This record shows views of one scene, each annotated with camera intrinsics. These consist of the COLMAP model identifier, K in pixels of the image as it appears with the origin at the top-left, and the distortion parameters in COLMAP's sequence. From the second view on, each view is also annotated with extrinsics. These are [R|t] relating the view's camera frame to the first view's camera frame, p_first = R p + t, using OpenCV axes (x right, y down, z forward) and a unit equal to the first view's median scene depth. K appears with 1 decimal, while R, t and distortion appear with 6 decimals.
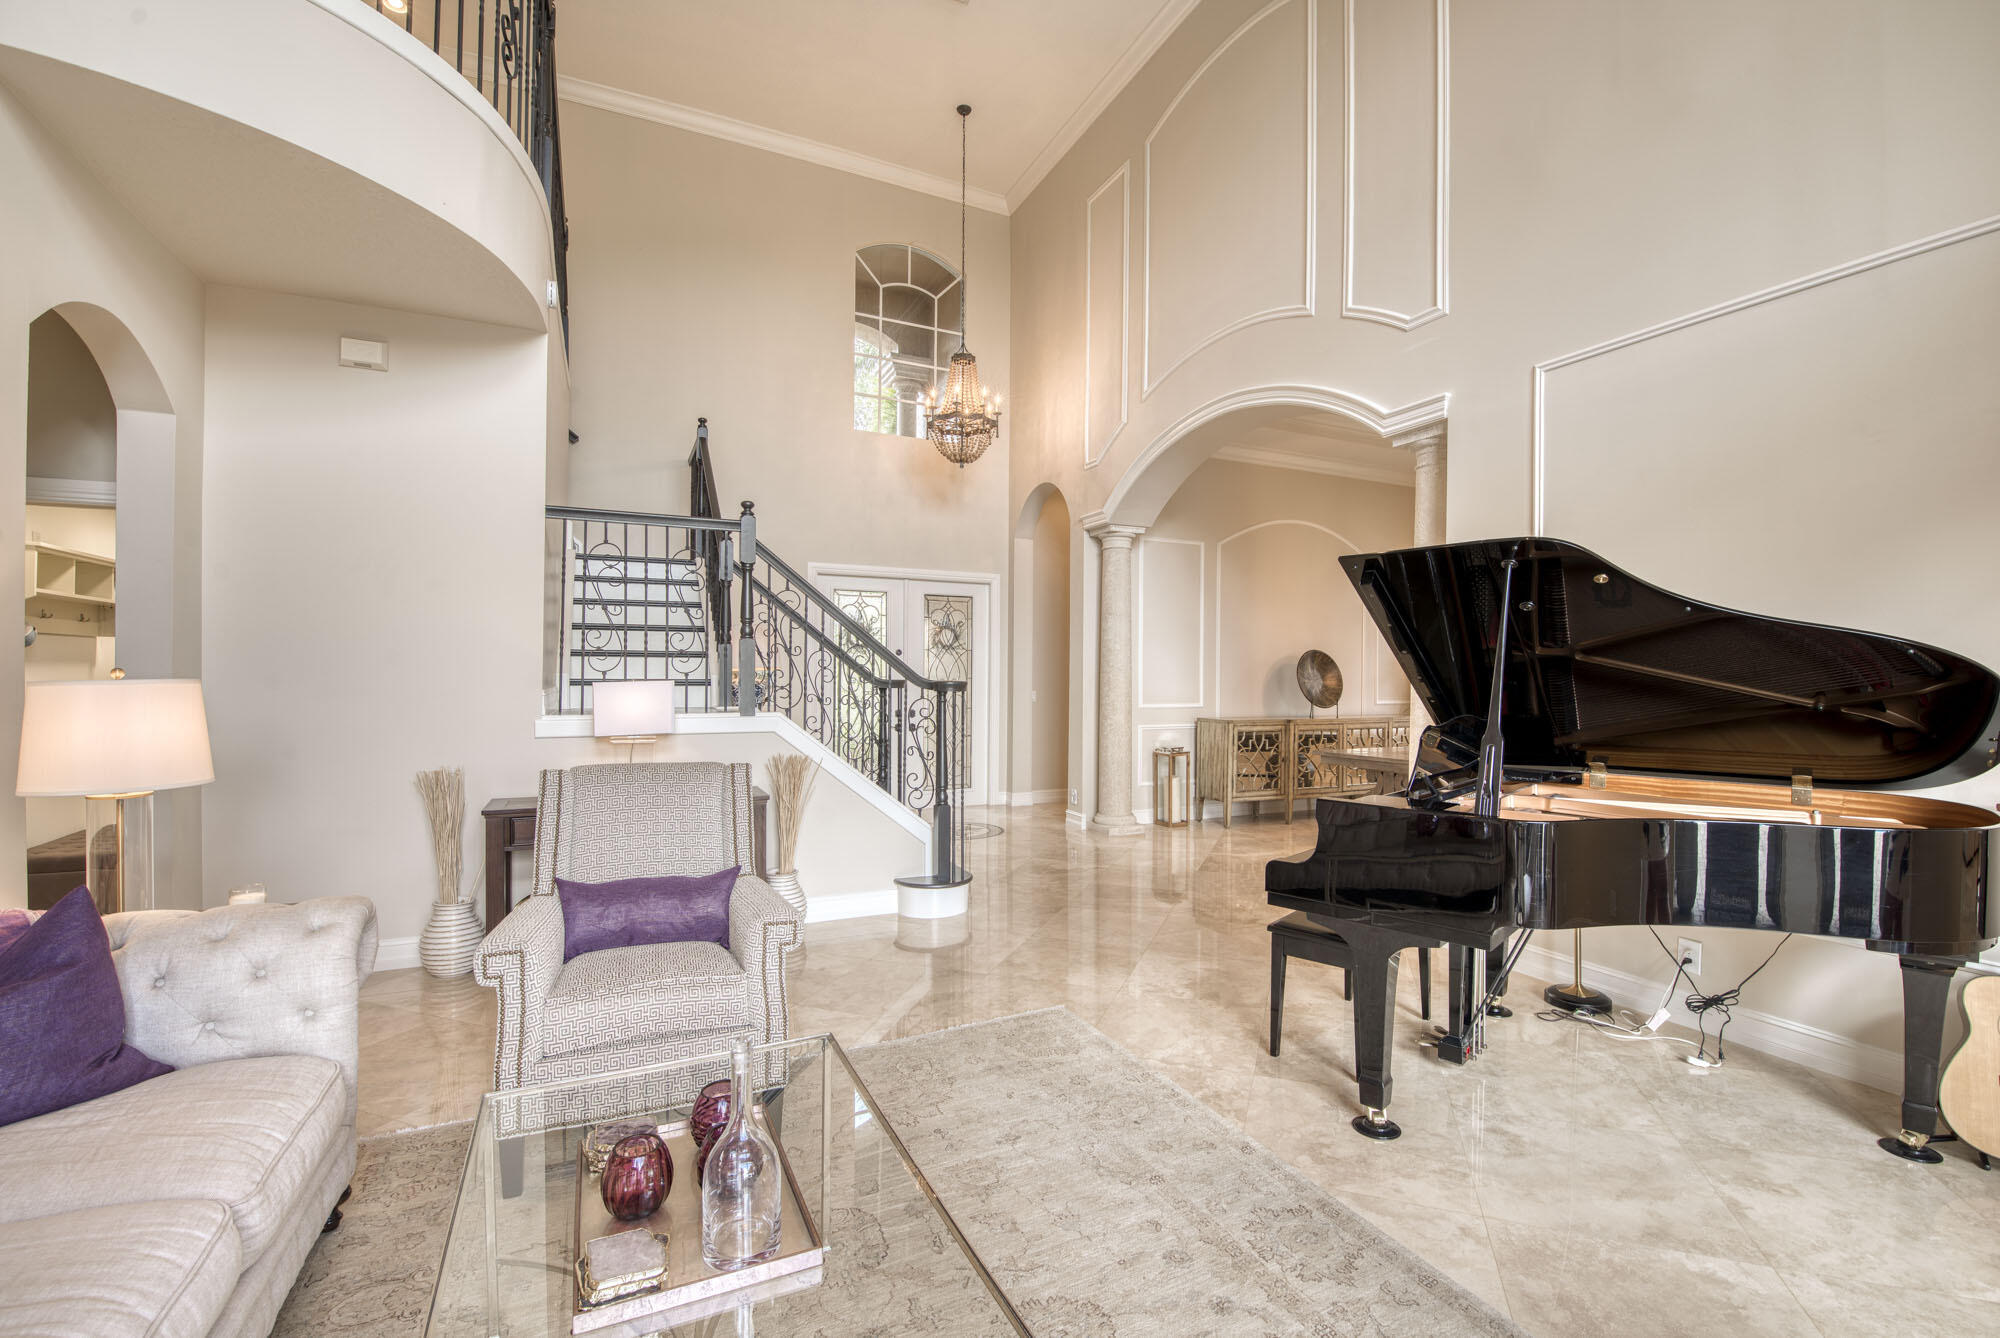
lens RADIAL K [[859.2, 0, 1016.4], [0, 859.2, 686.1], [0, 0, 1]] dist [-0.006281, -0.008346]
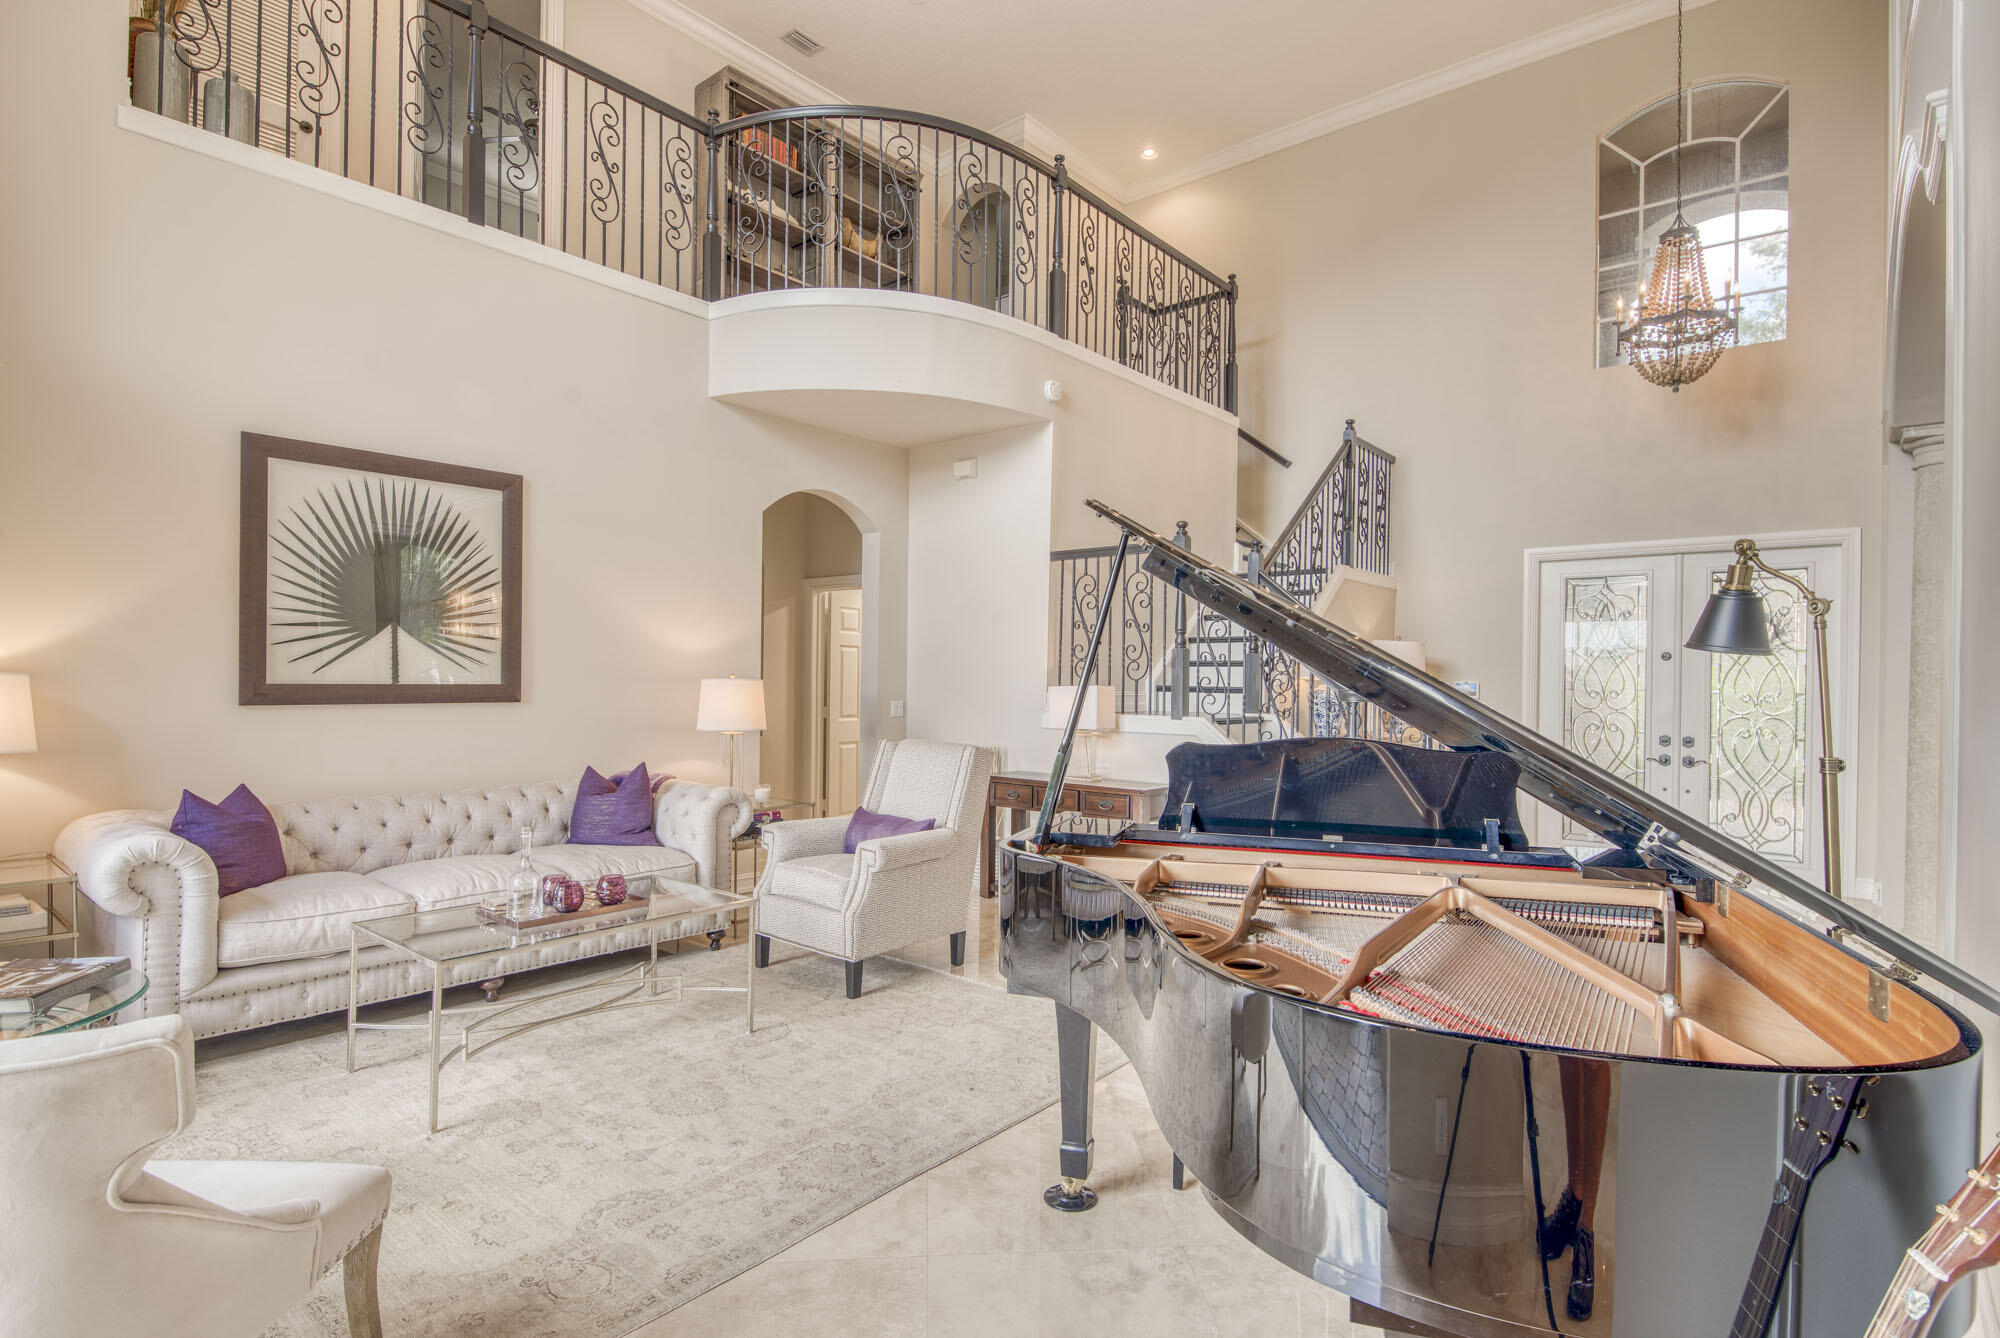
lens RADIAL K [[986.8, 0, 1018.8], [0, 986.8, 683.2], [0, 0, 1]] dist [0.005710, 0.000224]
pose [[0.427023, 0.004336, -0.904230, 0.797918], [-0.021175, 0.999762, -0.005206, -0.000781], [0.903993, 0.021370, 0.427013, 0.311224]]
